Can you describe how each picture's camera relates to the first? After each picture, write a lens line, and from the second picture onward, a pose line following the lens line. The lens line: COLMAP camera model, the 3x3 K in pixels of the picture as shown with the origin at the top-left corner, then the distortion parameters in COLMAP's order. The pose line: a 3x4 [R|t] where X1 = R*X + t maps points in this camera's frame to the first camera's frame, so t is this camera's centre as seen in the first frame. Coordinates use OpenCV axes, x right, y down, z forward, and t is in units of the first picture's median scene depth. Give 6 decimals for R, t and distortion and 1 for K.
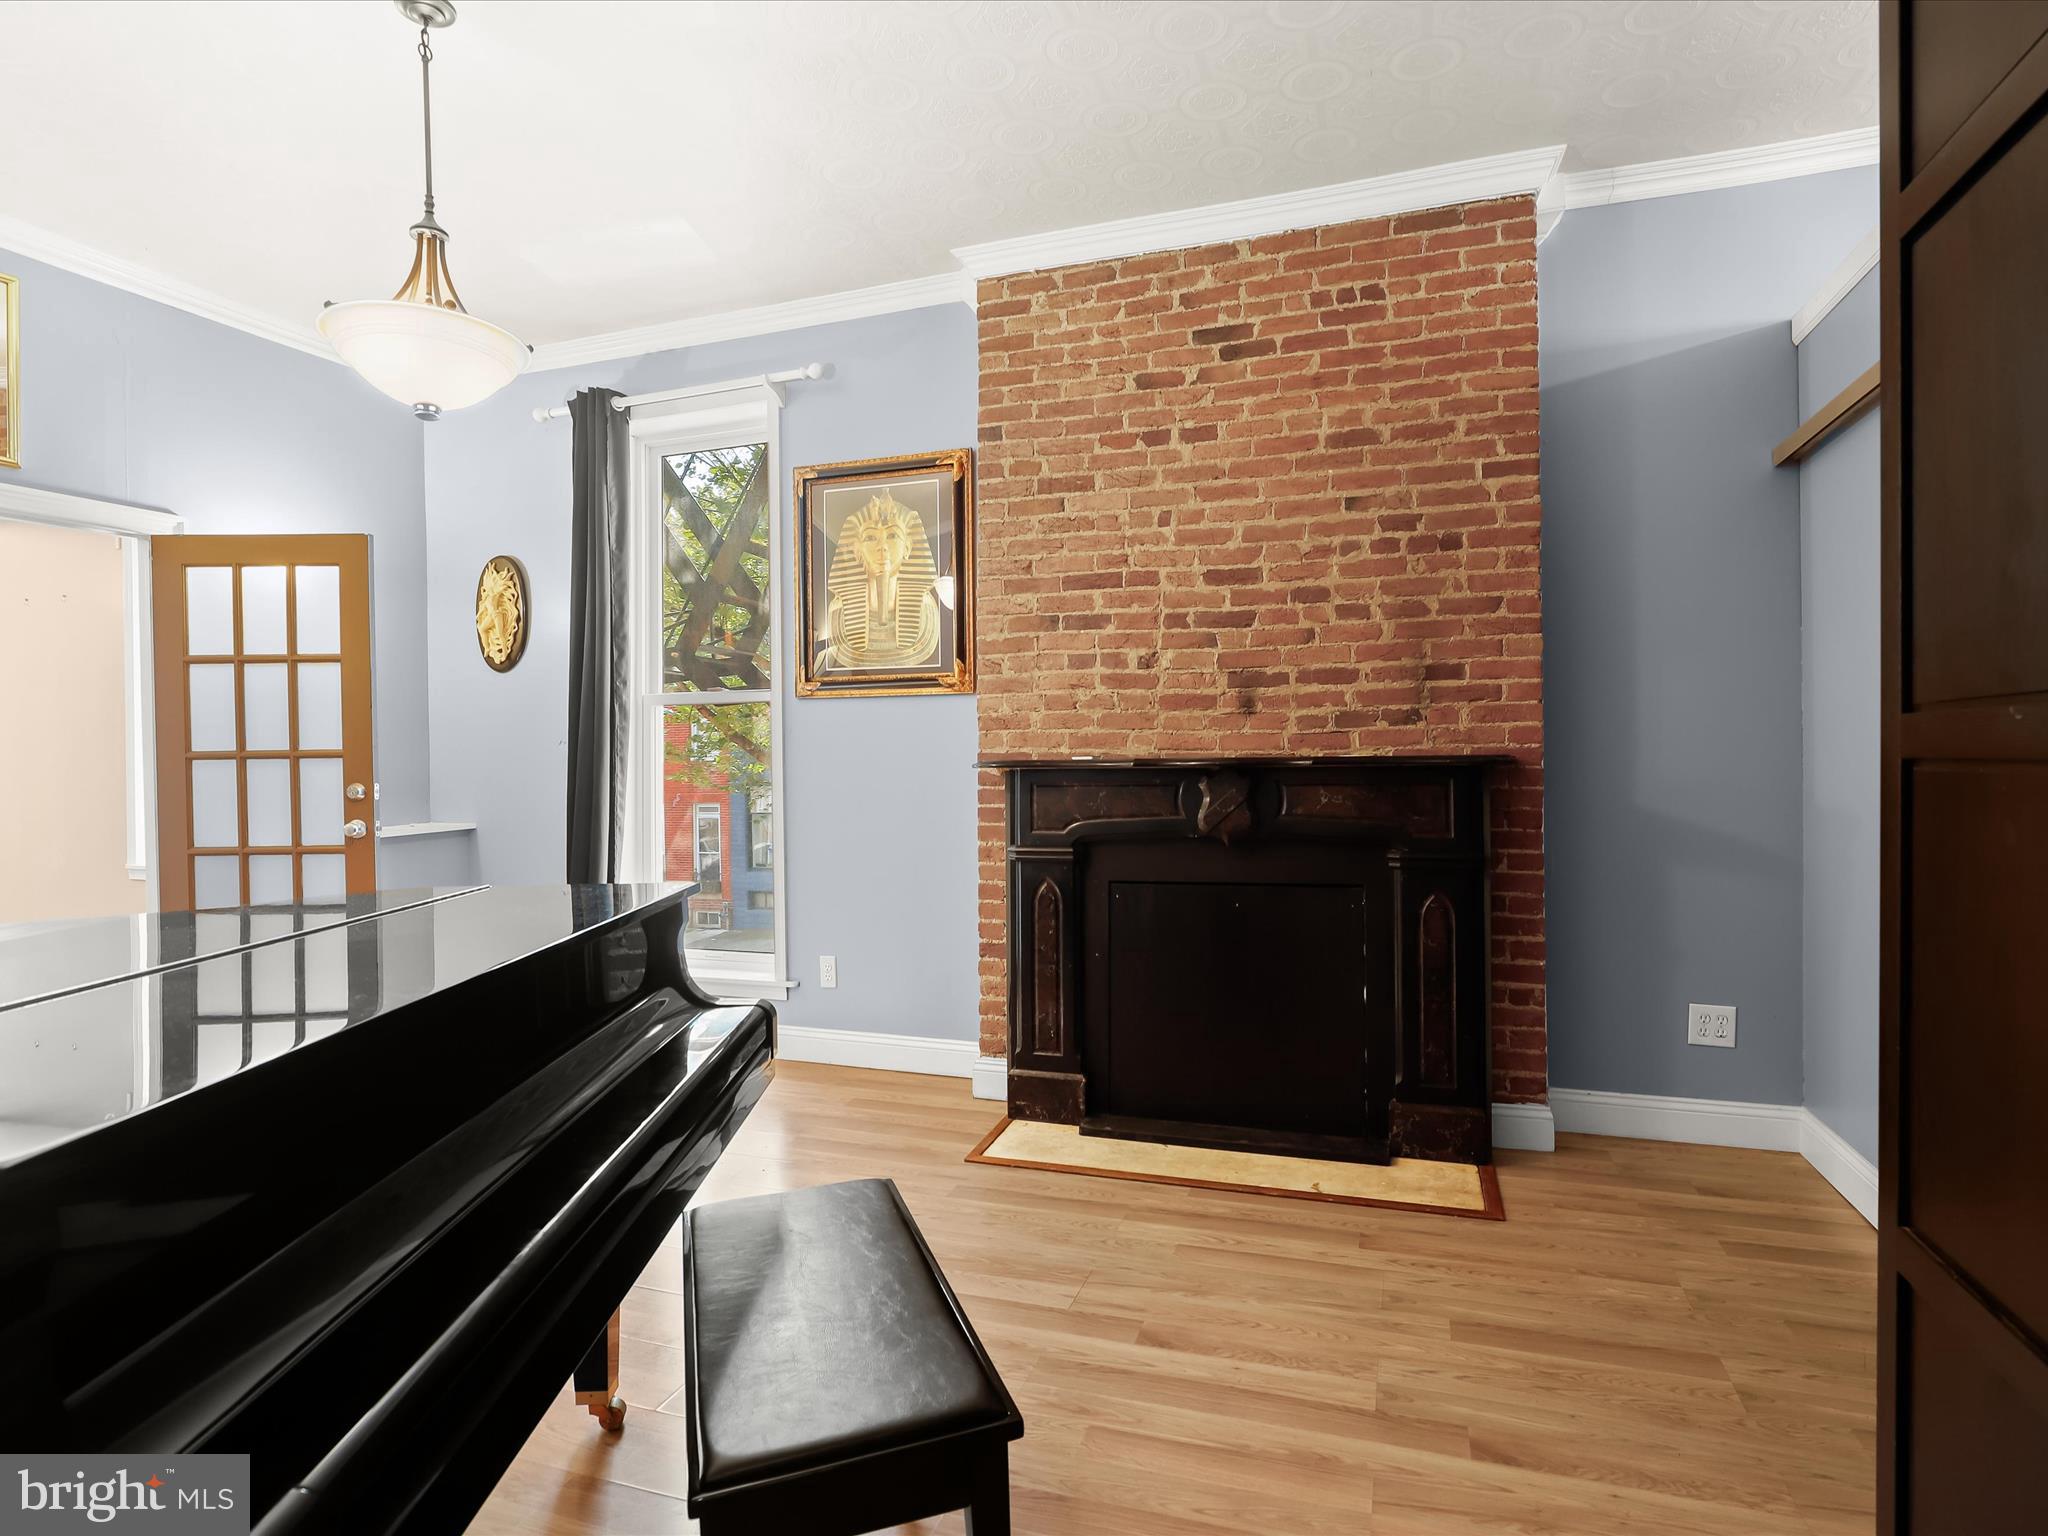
lens RADIAL K [[1093.3, 0, 1026.7], [0, 1093.3, 774.0], [0, 0, 1]] dist [-0.009885, 0.001774]
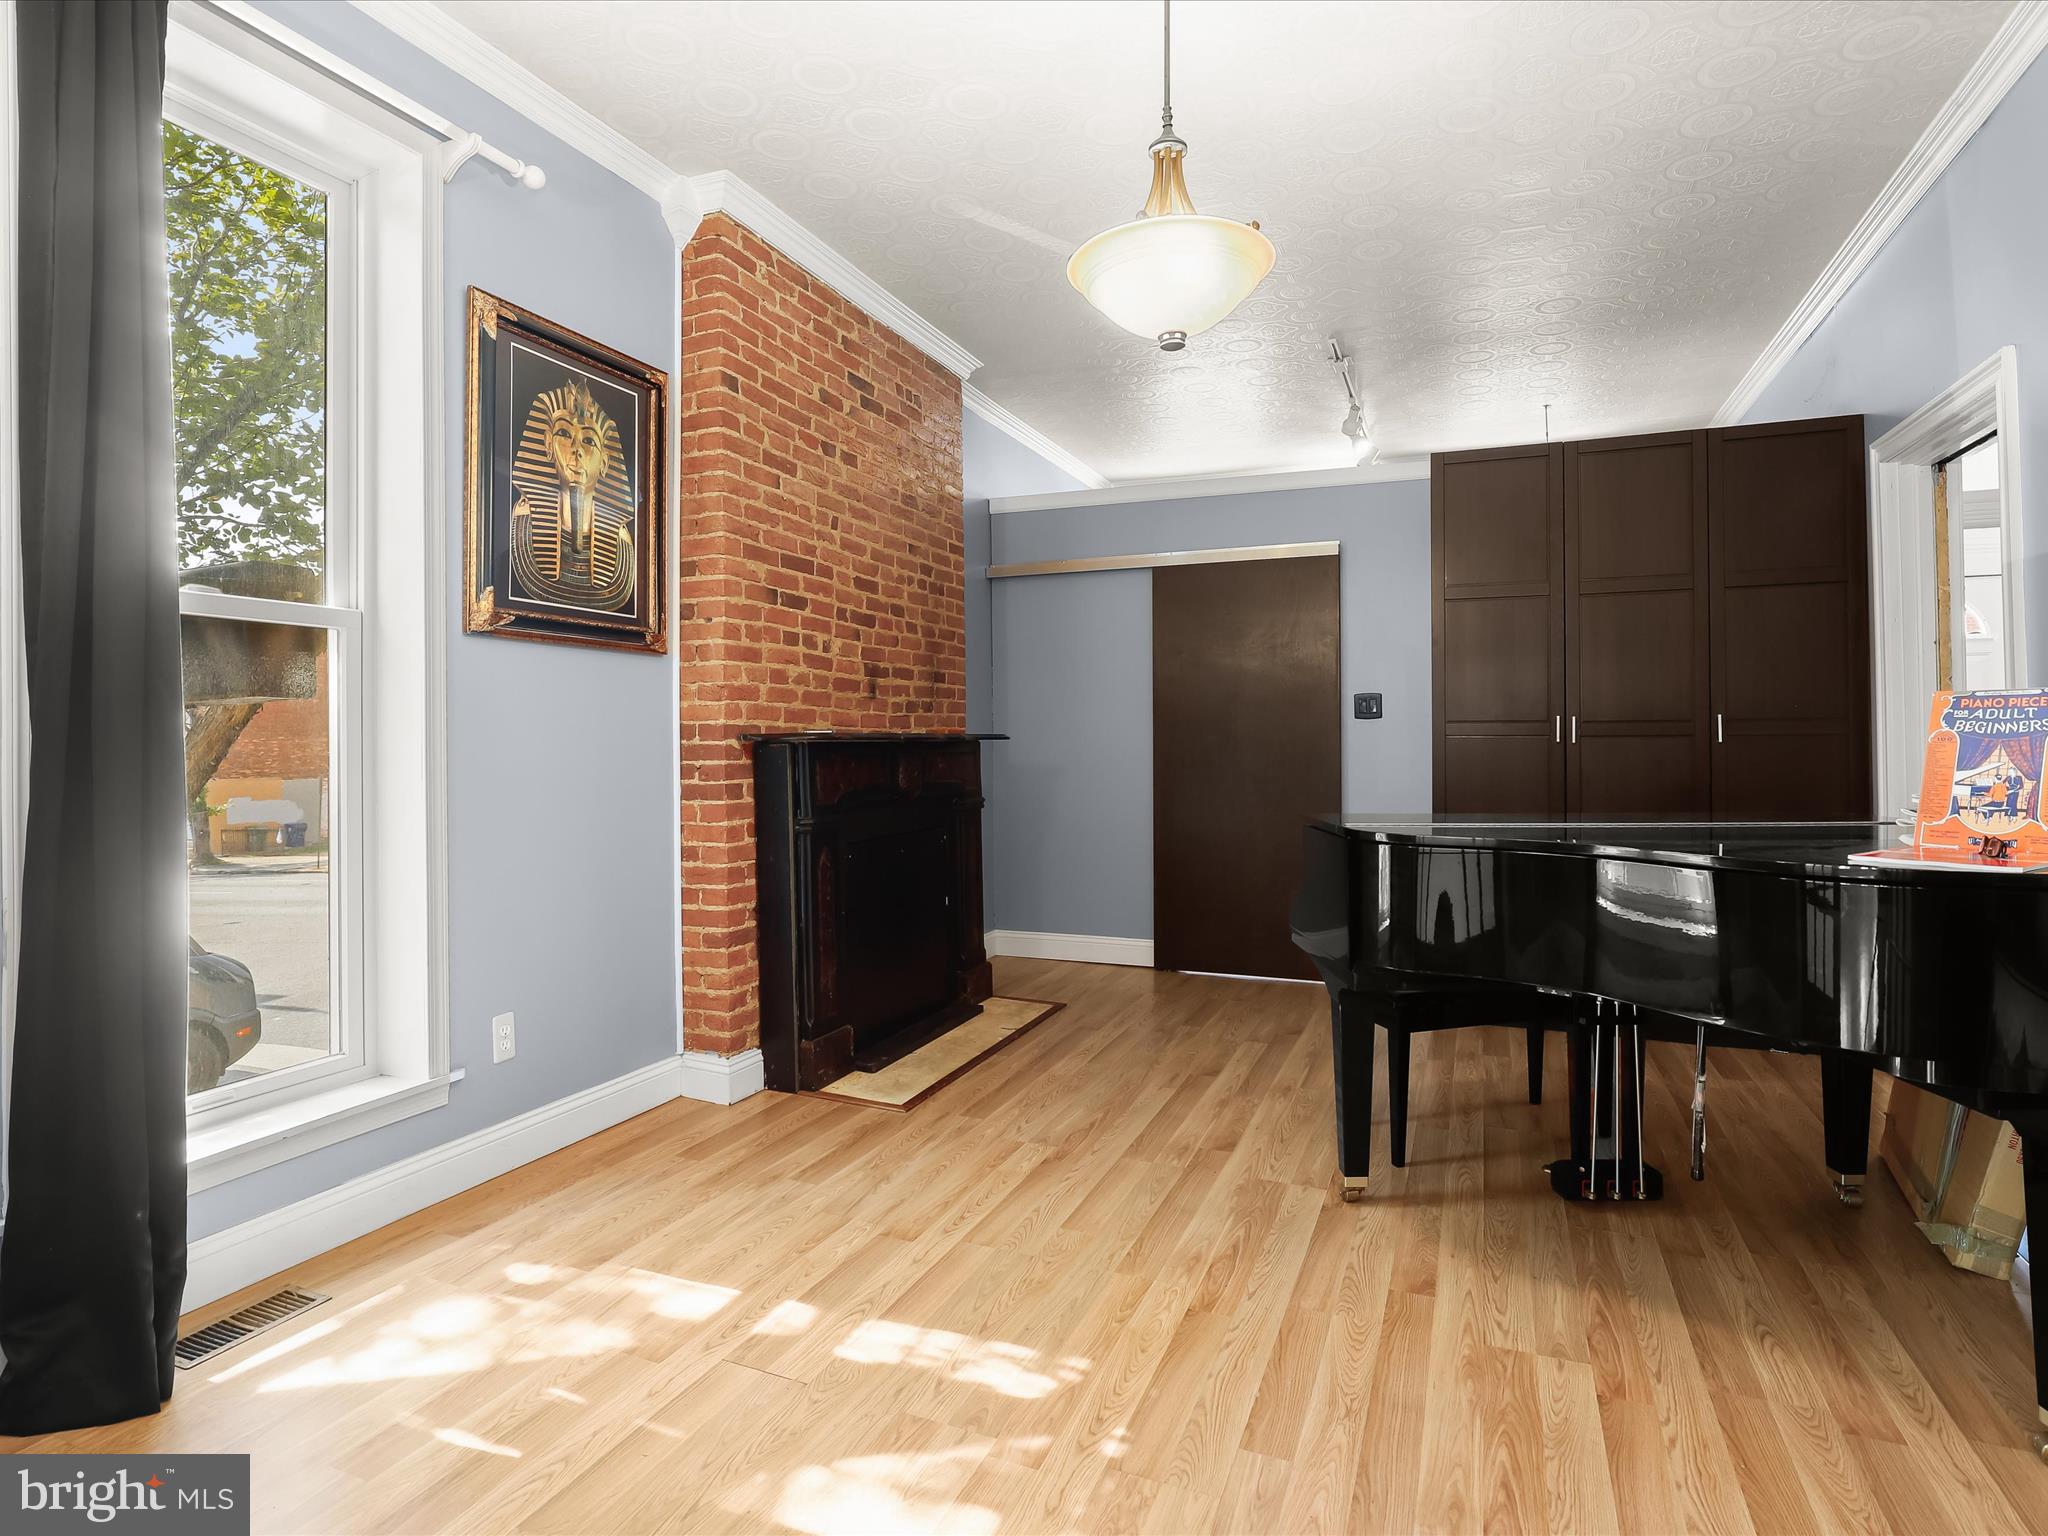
lens RADIAL K [[1093.3, 0, 1072.8], [0, 1093.3, 730.2], [0, 0, 1]] dist [-0.009885, 0.001774]
pose [[0.027942, 0.019830, 0.999413, -0.993422], [0.014595, 0.999689, -0.020243, 0.008808], [-0.999503, 0.015152, 0.027644, 0.718993]]
